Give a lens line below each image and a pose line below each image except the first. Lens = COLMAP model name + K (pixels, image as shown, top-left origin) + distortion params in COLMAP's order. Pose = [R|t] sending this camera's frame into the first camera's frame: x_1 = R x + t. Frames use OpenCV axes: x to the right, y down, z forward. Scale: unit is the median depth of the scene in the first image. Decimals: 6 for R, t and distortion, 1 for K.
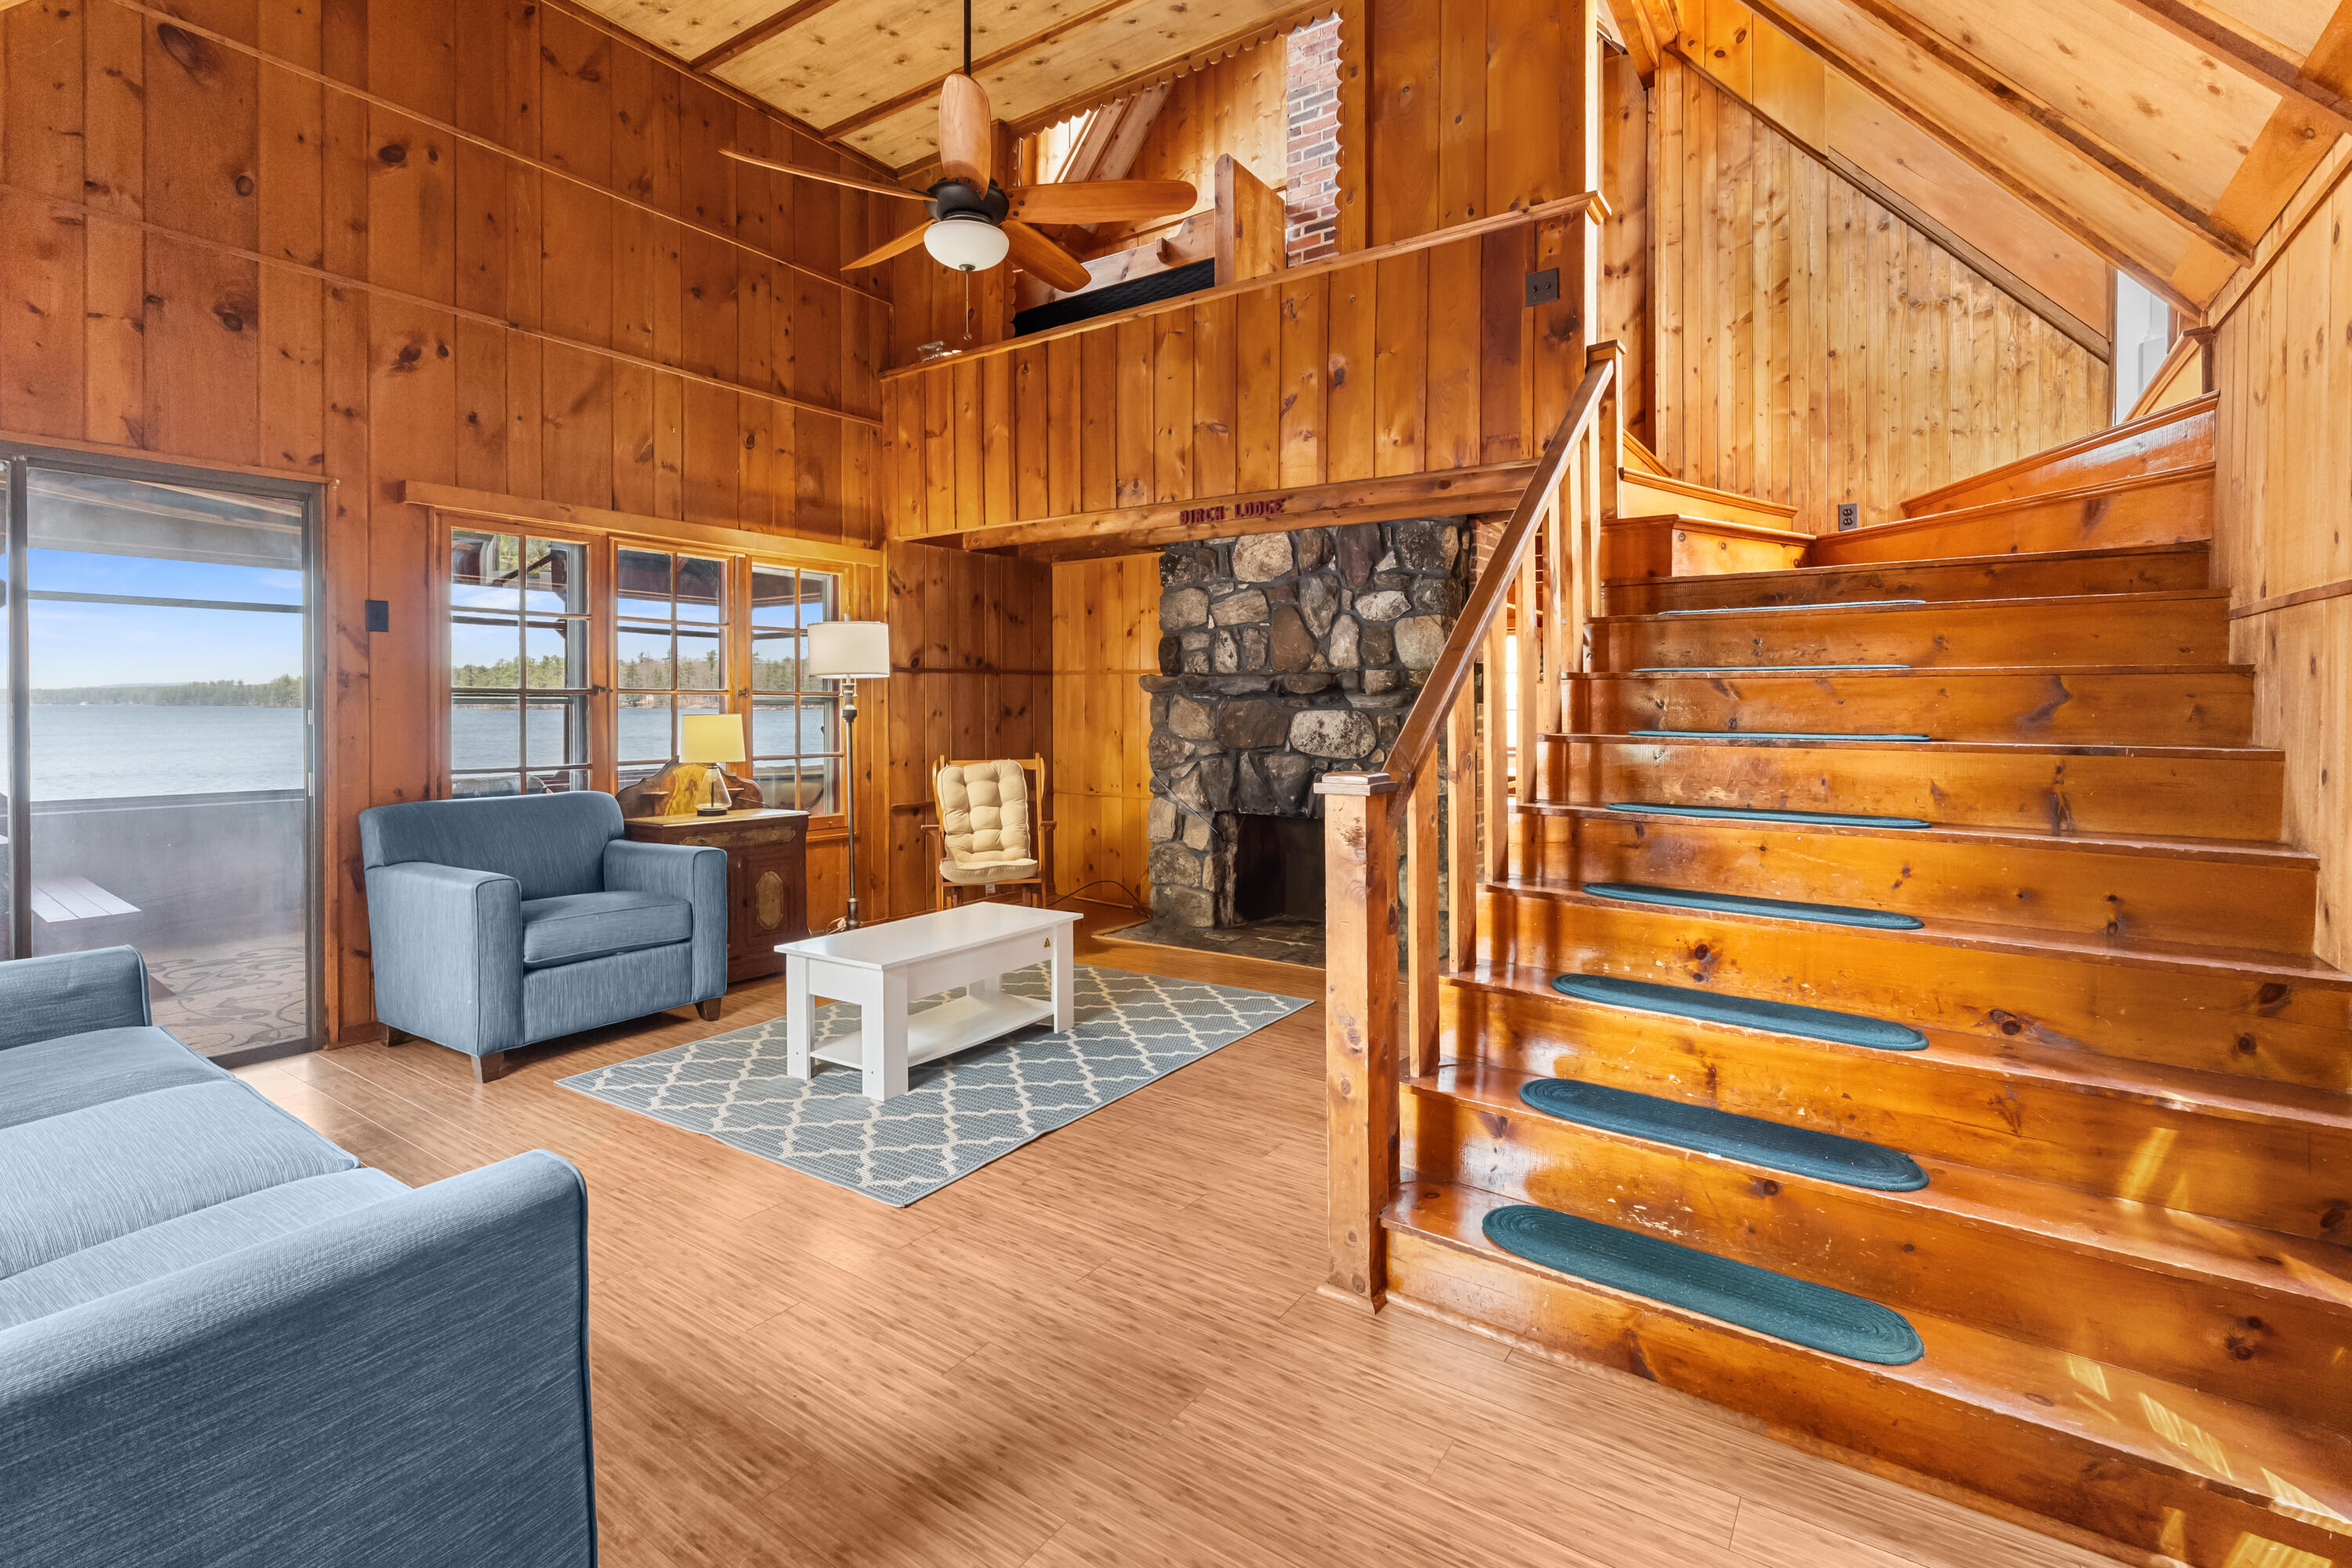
lens RADIAL K [[1075.6, 0, 1169.9], [0, 1075.6, 707.3], [0, 0, 1]] dist [-0.003753, -0.000209]
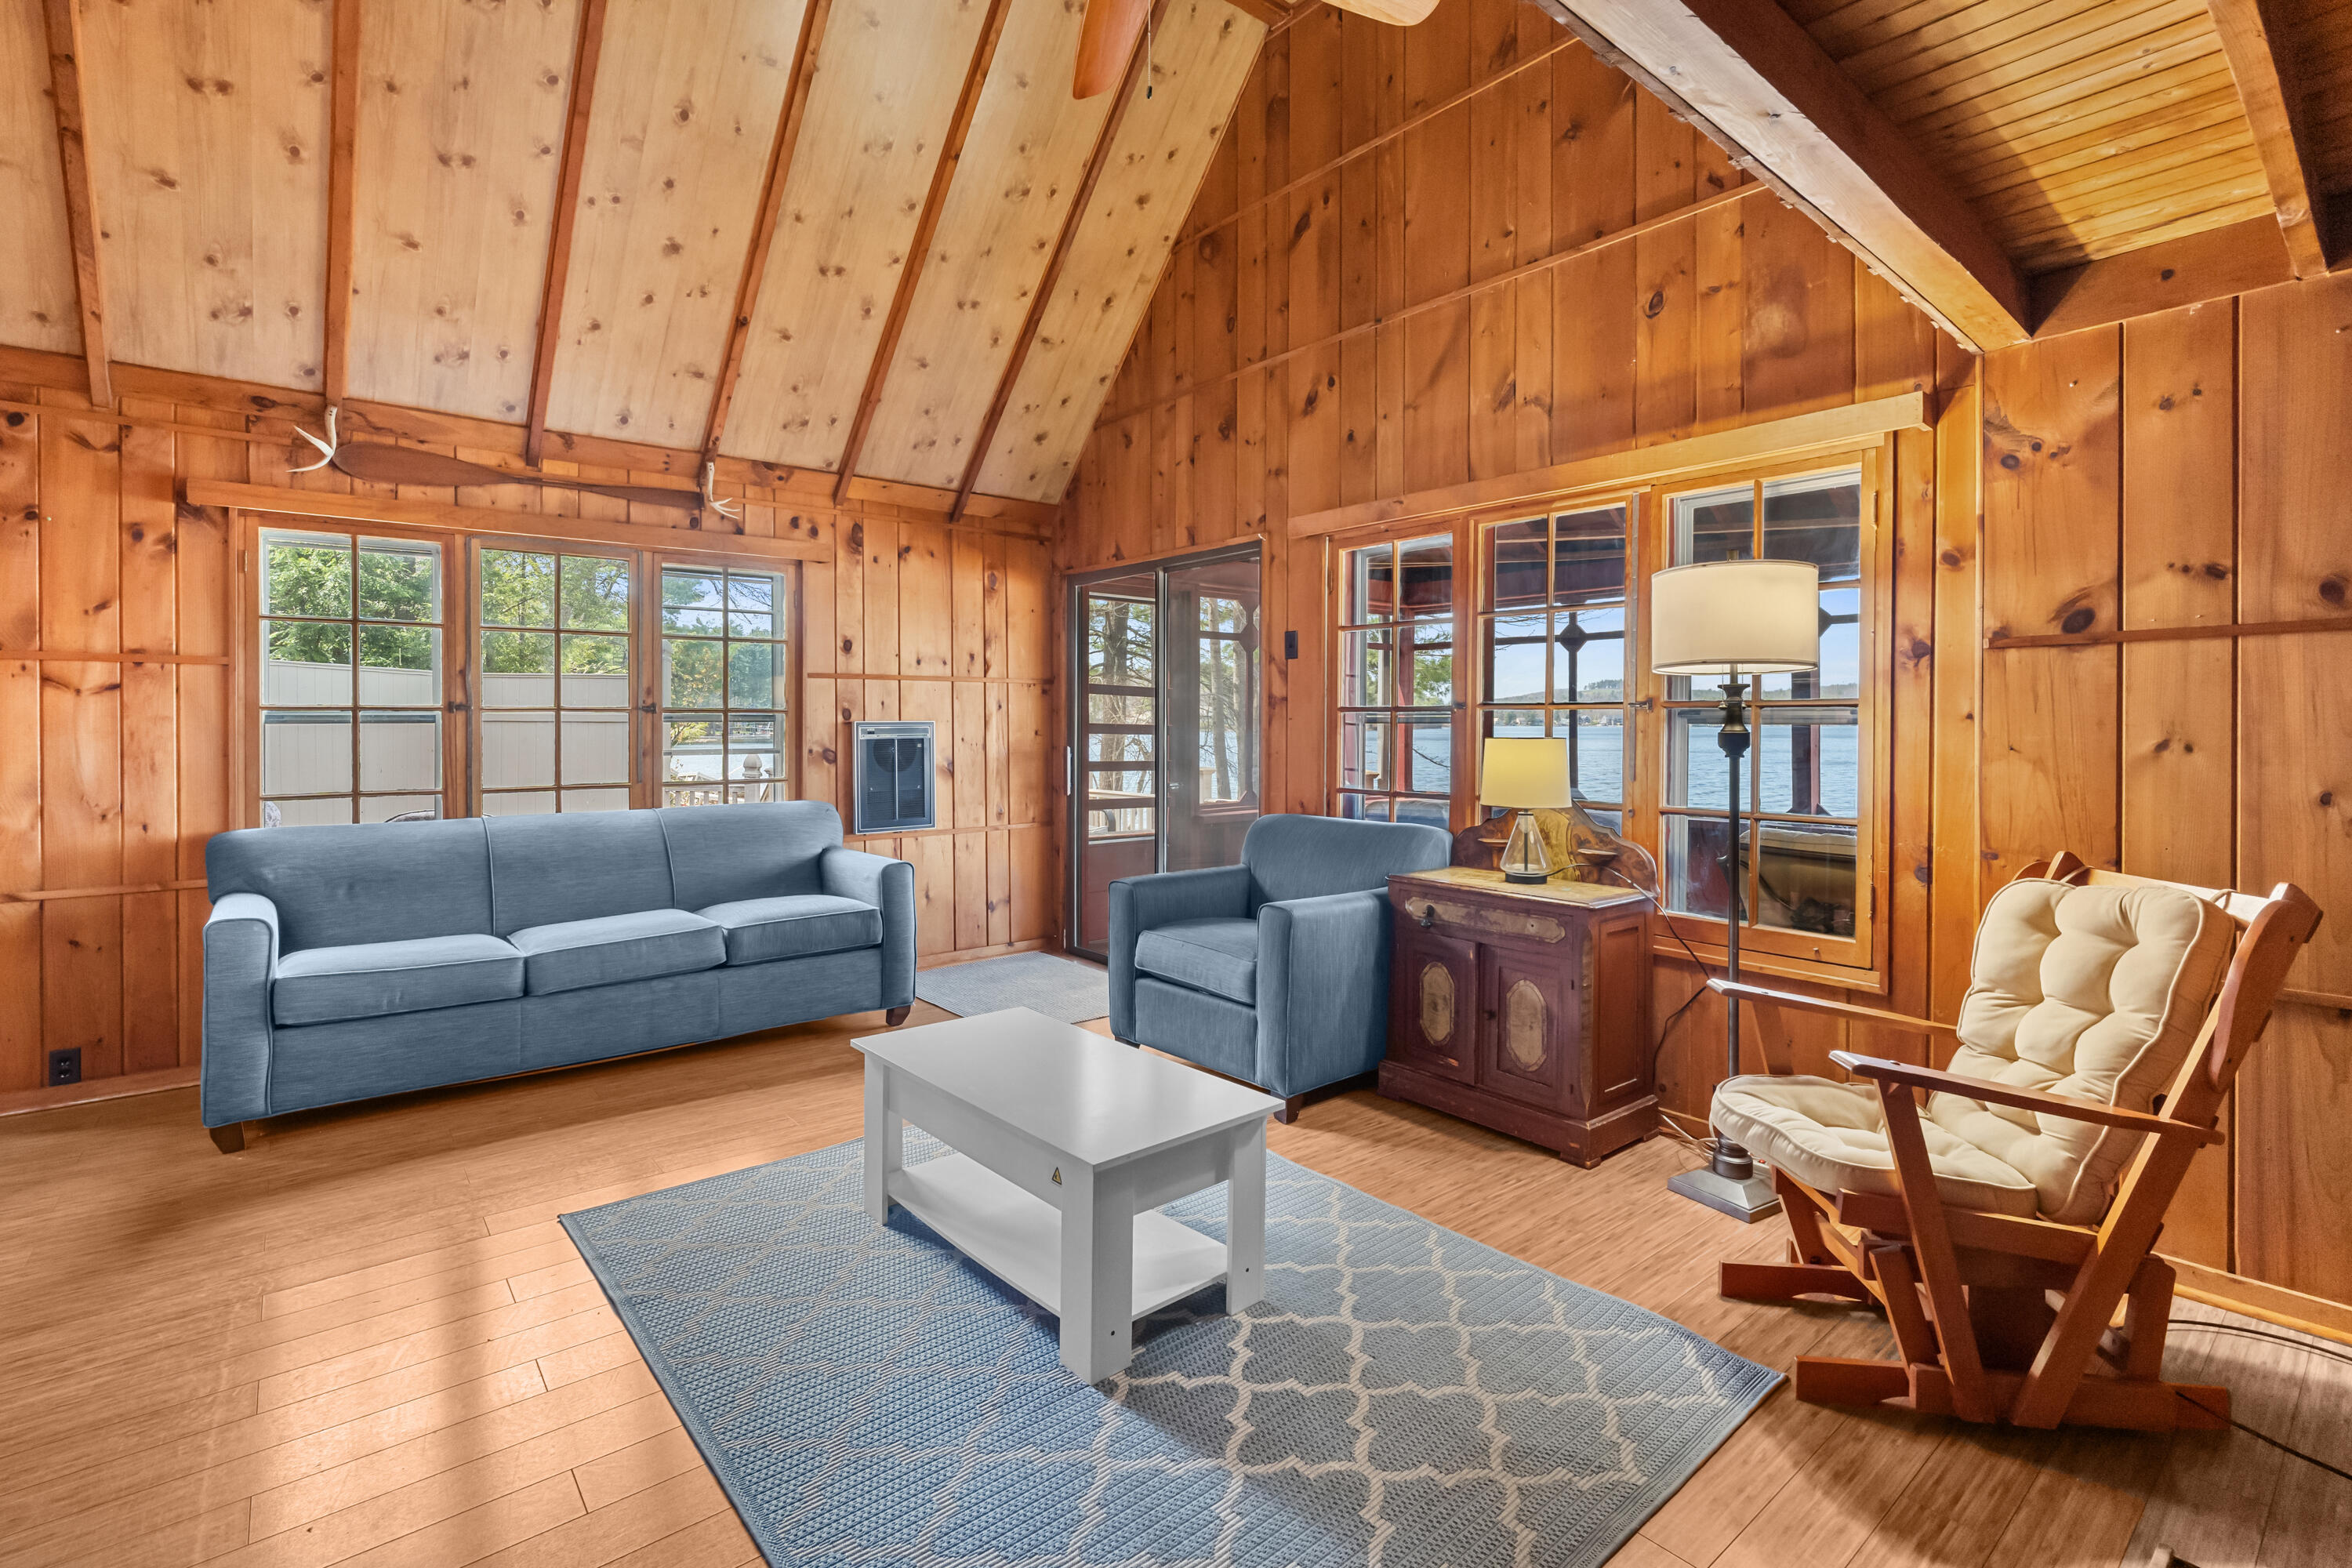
lens RADIAL K [[1072.7, 0, 1180.3], [0, 1072.7, 730.4], [0, 0, 1]] dist [0.000408, 0.000041]
pose [[-0.252832, -0.001253, -0.967509, 0.265039], [-0.007069, 0.999975, 0.000552, 0.002433], [0.967484, 0.006979, -0.252834, 0.833754]]
